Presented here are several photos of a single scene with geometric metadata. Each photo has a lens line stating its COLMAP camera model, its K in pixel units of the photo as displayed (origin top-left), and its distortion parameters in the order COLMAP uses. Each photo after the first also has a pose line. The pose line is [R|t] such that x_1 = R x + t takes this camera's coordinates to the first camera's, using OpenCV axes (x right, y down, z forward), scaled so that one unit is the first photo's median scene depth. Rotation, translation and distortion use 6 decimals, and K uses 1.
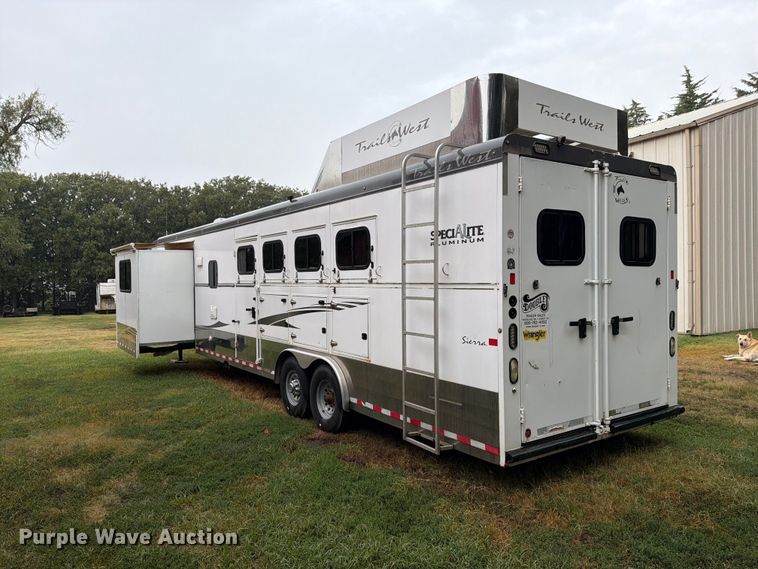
lens RADIAL K [[528.8, 0, 381.4], [0, 528.8, 286.6], [0, 0, 1]] dist [0.098987, -0.134884]
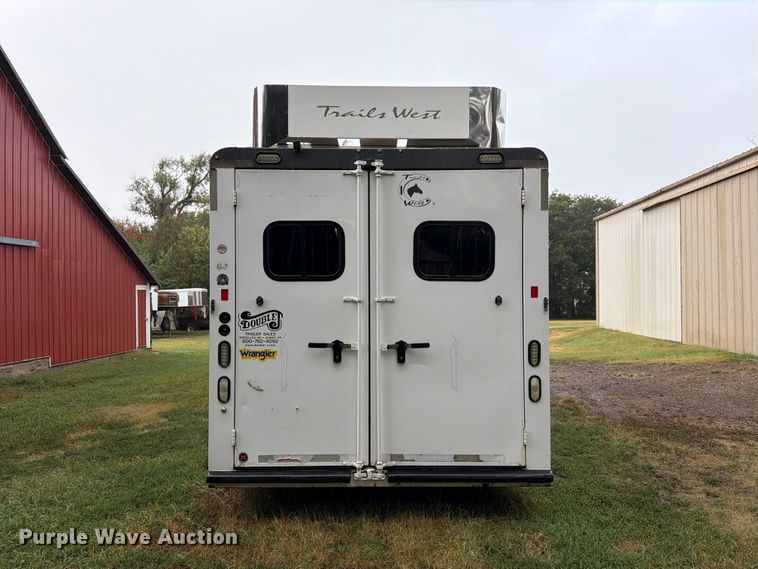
lens RADIAL K [[528.8, 0, 381.4], [0, 528.8, 286.6], [0, 0, 1]] dist [0.098987, -0.134884]
pose [[0.824955, 0.002299, -0.565194, 0.863388], [-0.017178, 0.999632, -0.021006, -0.011791], [0.564938, 0.027038, 0.824691, 0.293774]]
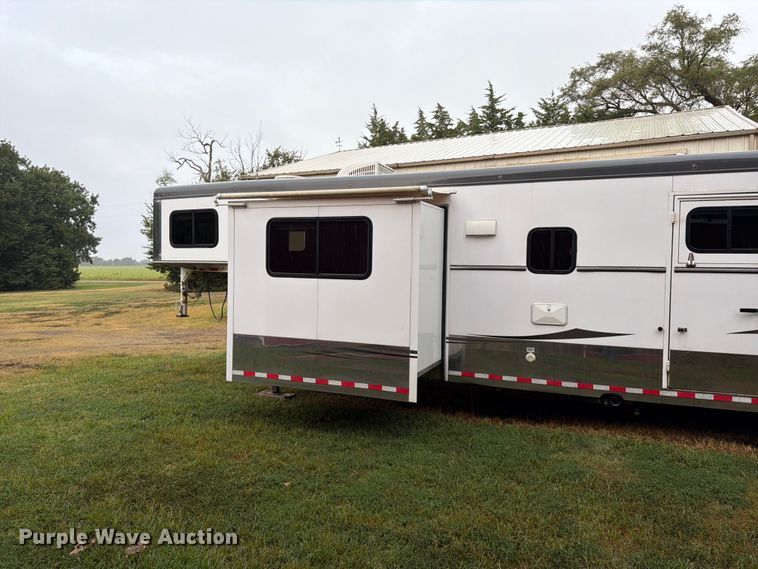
lens RADIAL K [[534.5, 0, 377.2], [0, 534.5, 283.3], [0, 0, 1]] dist [0.076359, -0.085078]
pose [[0.838948, 0.008604, 0.544144, -1.189141], [-0.017139, 0.999797, 0.010615, 0.015369], [-0.543942, -0.018232, 0.838925, 0.877522]]
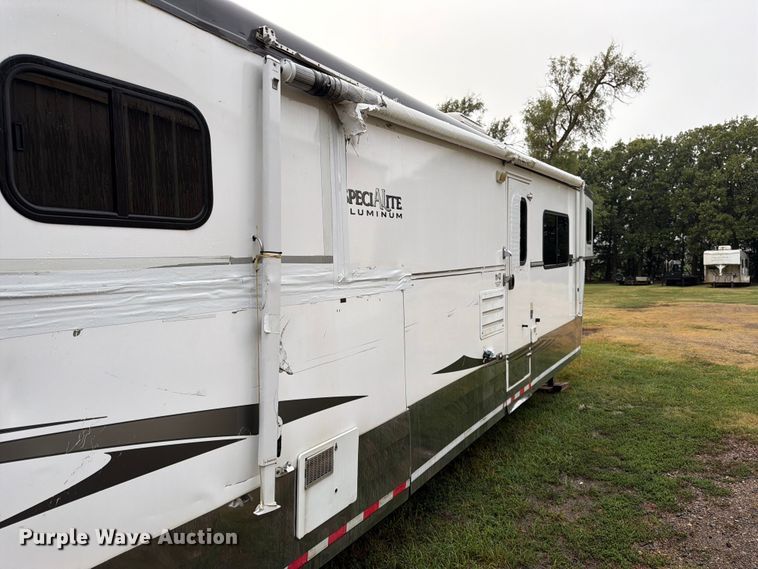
lens RADIAL K [[534.5, 0, 377.2], [0, 534.5, 283.3], [0, 0, 1]] dist [0.076359, -0.085078]
pose [[0.396449, 0.046639, -0.916871, 0.554075], [0.006014, 0.998555, 0.053394, -0.038417], [0.918037, -0.026682, 0.395596, 1.770917]]
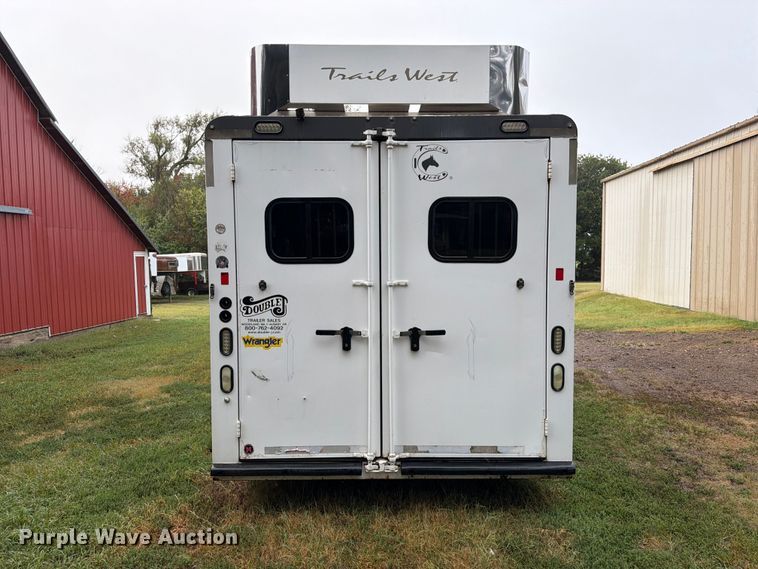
lens RADIAL K [[528.8, 0, 381.4], [0, 528.8, 286.6], [0, 0, 1]] dist [0.098987, -0.134884]
pose [[0.824913, 0.039700, -0.563863, 0.814883], [-0.013236, 0.998614, 0.050945, -0.042254], [0.565104, -0.034562, 0.824295, 0.333111]]
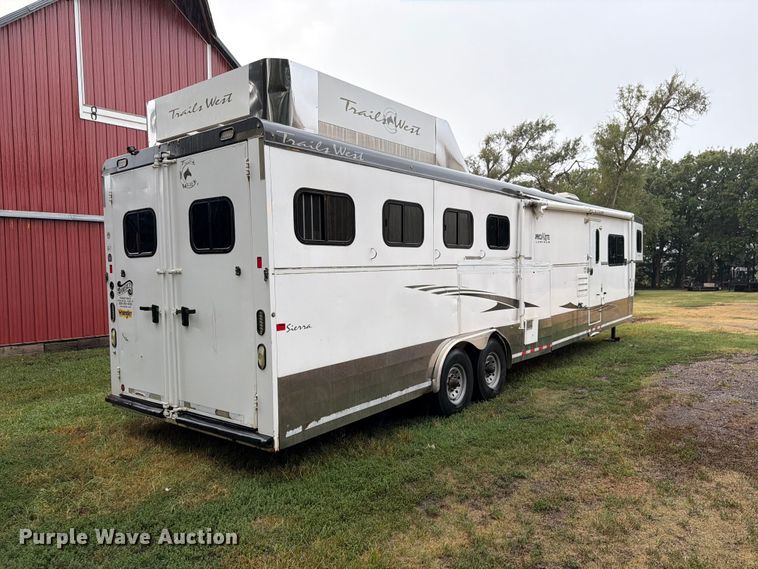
lens RADIAL K [[533.5, 0, 381.8], [0, 533.5, 284.7], [0, 0, 1]] dist [0.063437, -0.072996]
pose [[0.296069, 0.037316, -0.954437, 1.444844], [0.004880, 0.999164, 0.040578, -0.022113], [0.955154, -0.016672, 0.295639, 1.036891]]
